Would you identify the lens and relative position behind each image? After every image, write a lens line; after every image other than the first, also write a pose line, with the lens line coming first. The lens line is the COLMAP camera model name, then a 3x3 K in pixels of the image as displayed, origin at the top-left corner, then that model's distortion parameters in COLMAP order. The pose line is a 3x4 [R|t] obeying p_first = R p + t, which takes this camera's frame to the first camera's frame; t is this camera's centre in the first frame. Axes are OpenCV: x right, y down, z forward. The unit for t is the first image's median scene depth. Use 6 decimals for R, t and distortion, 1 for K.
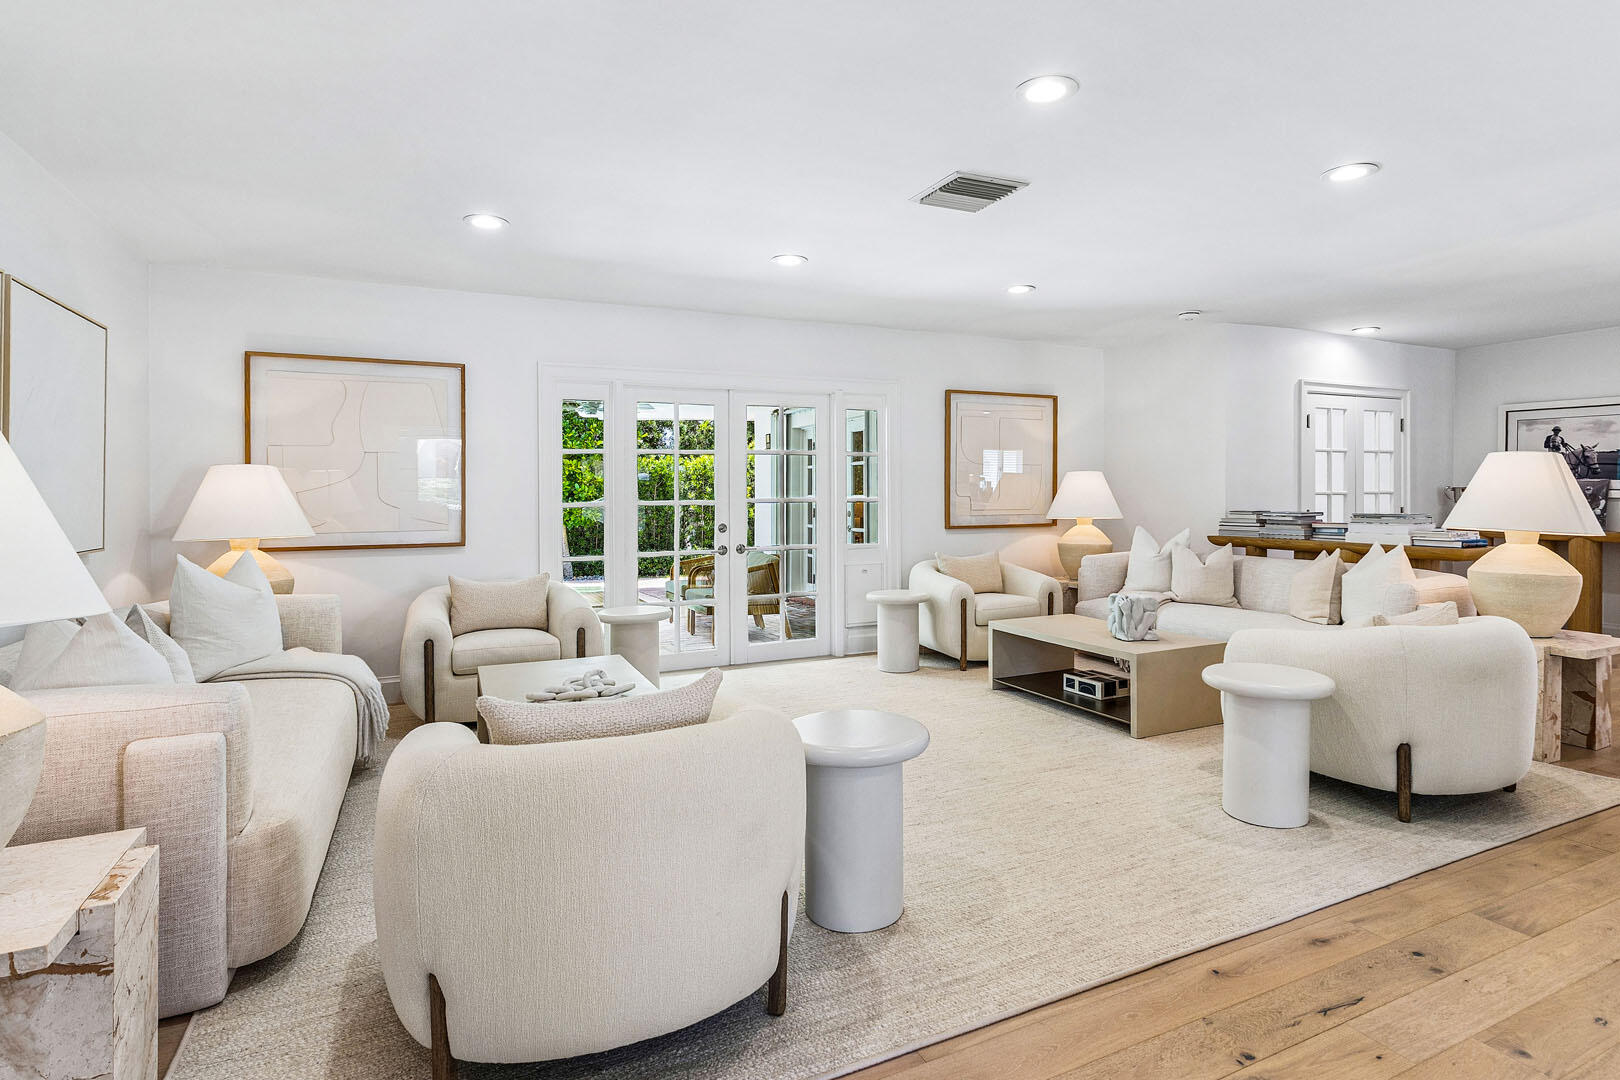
lens RADIAL K [[803.2, 0, 795.2], [0, 803.2, 507.4], [0, 0, 1]] dist [0.004959, -0.001438]
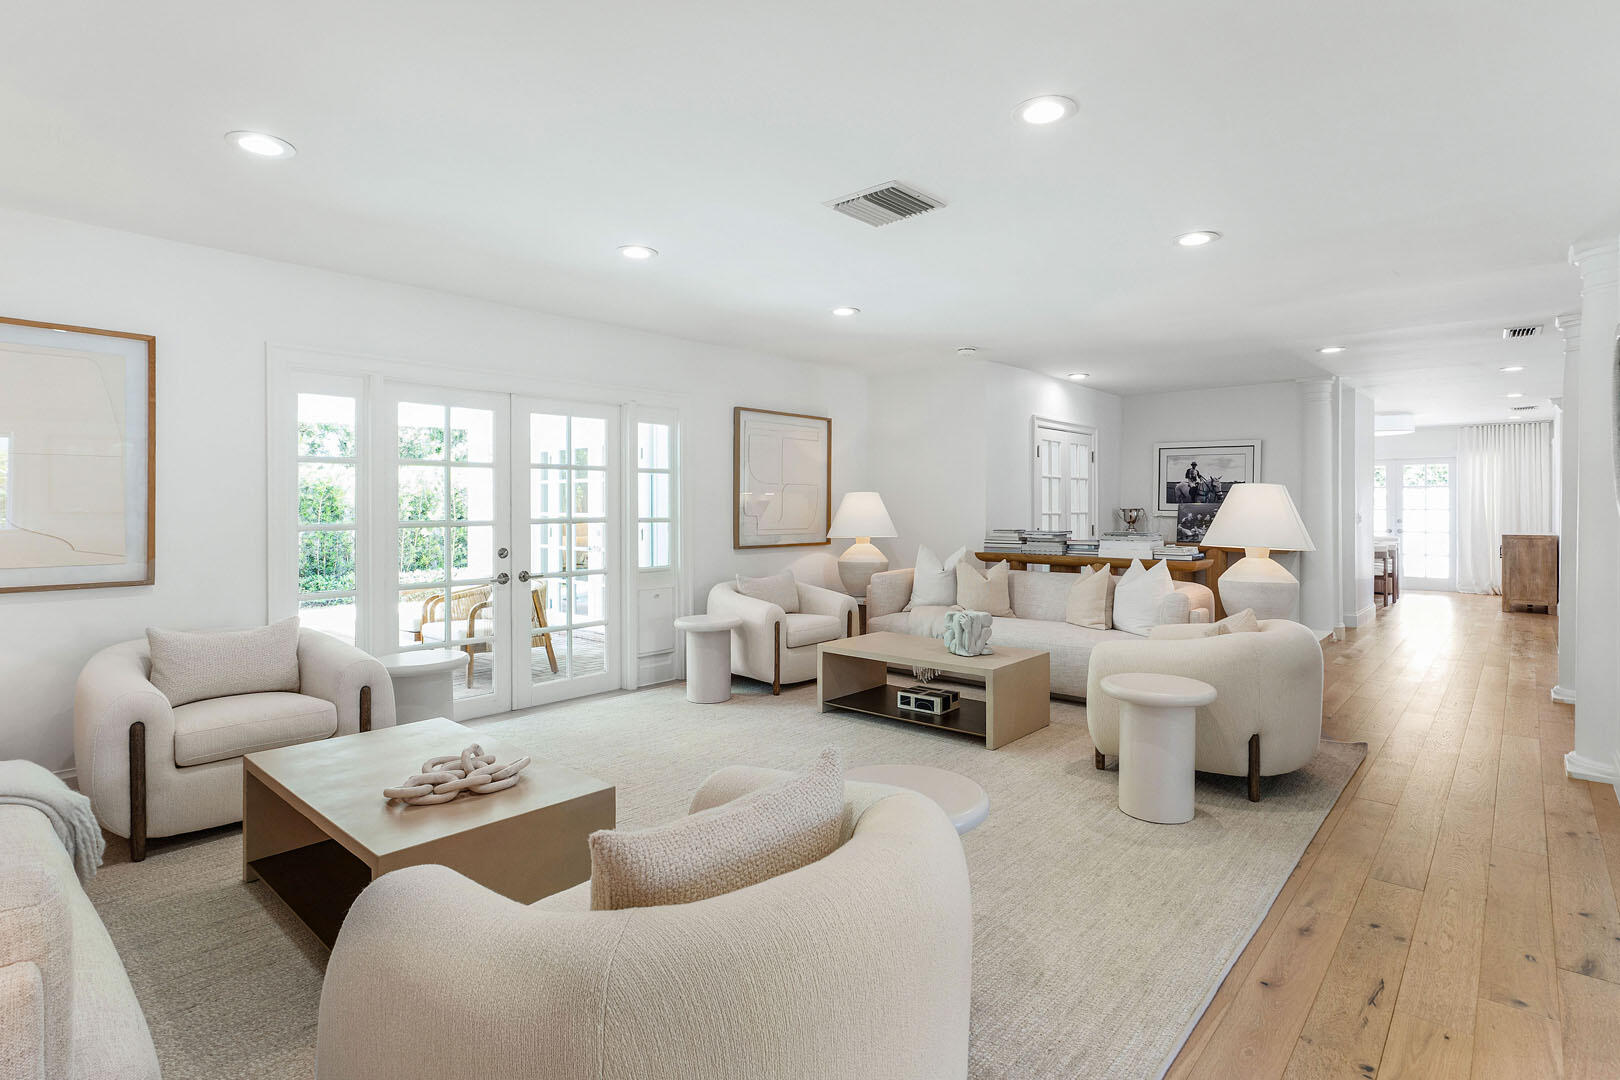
lens RADIAL K [[803.2, 0, 825.0], [0, 803.2, 518.6], [0, 0, 1]] dist [0.004959, -0.001438]
pose [[0.920220, -0.000205, 0.391402, -0.119967], [0.002676, 0.999980, -0.005768, -0.005871], [-0.391393, 0.006355, 0.920202, 0.076466]]
